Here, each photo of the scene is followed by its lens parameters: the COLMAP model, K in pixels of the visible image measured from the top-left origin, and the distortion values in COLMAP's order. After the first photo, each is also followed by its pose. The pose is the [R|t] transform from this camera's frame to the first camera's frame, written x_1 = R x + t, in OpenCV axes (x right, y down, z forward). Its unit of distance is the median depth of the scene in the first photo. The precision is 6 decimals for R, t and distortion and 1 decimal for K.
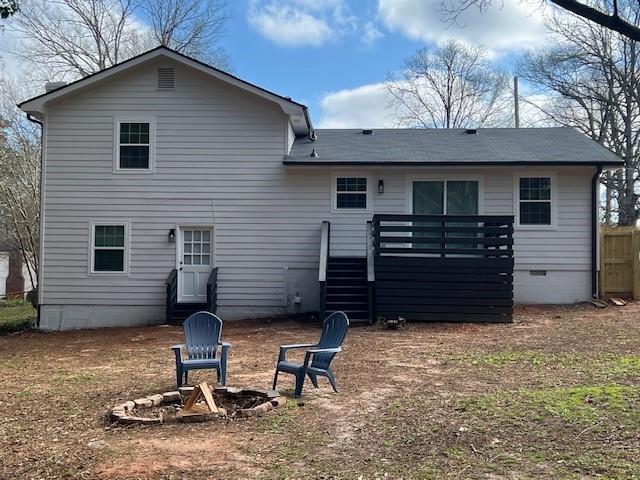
lens RADIAL K [[675.5, 0, 320.1], [0, 675.5, 244.0], [0, 0, 1]] dist [0.077525, 0.000000]
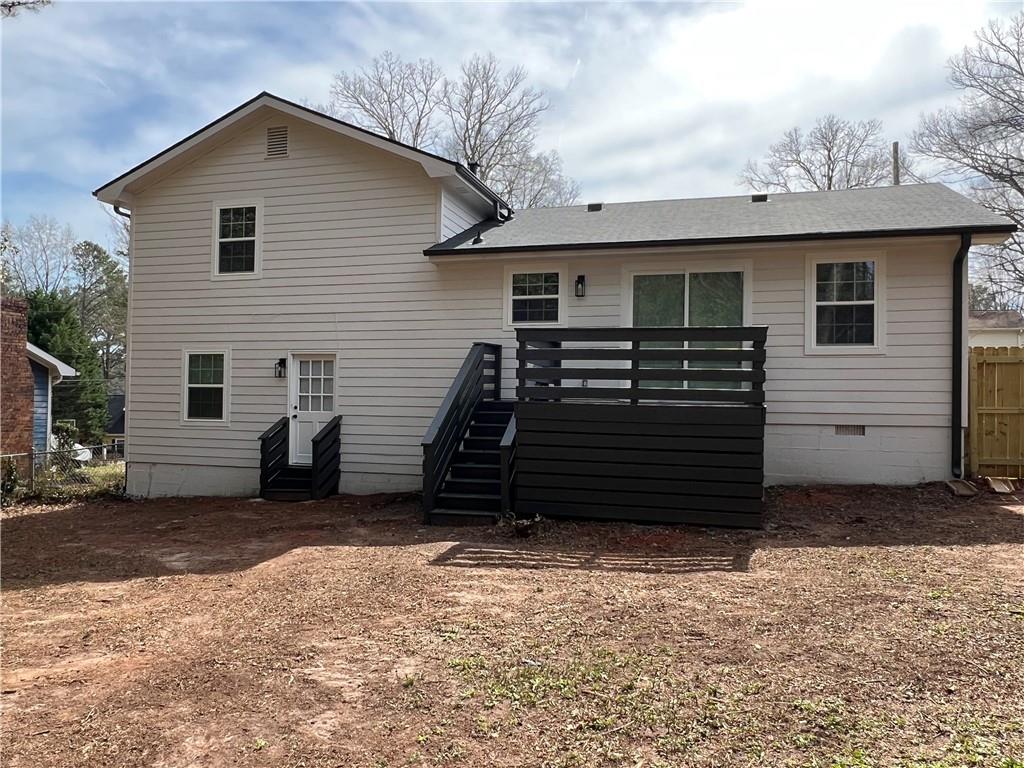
lens RADIAL K [[751.4, 0, 512.3], [0, 751.4, 385.3], [0, 0, 1]] dist [-0.016002, 0.023559]
pose [[0.971156, -0.000258, -0.238444, 0.190439], [0.003422, 0.999911, 0.012856, -0.003626], [0.238419, -0.013302, 0.971071, 0.317814]]
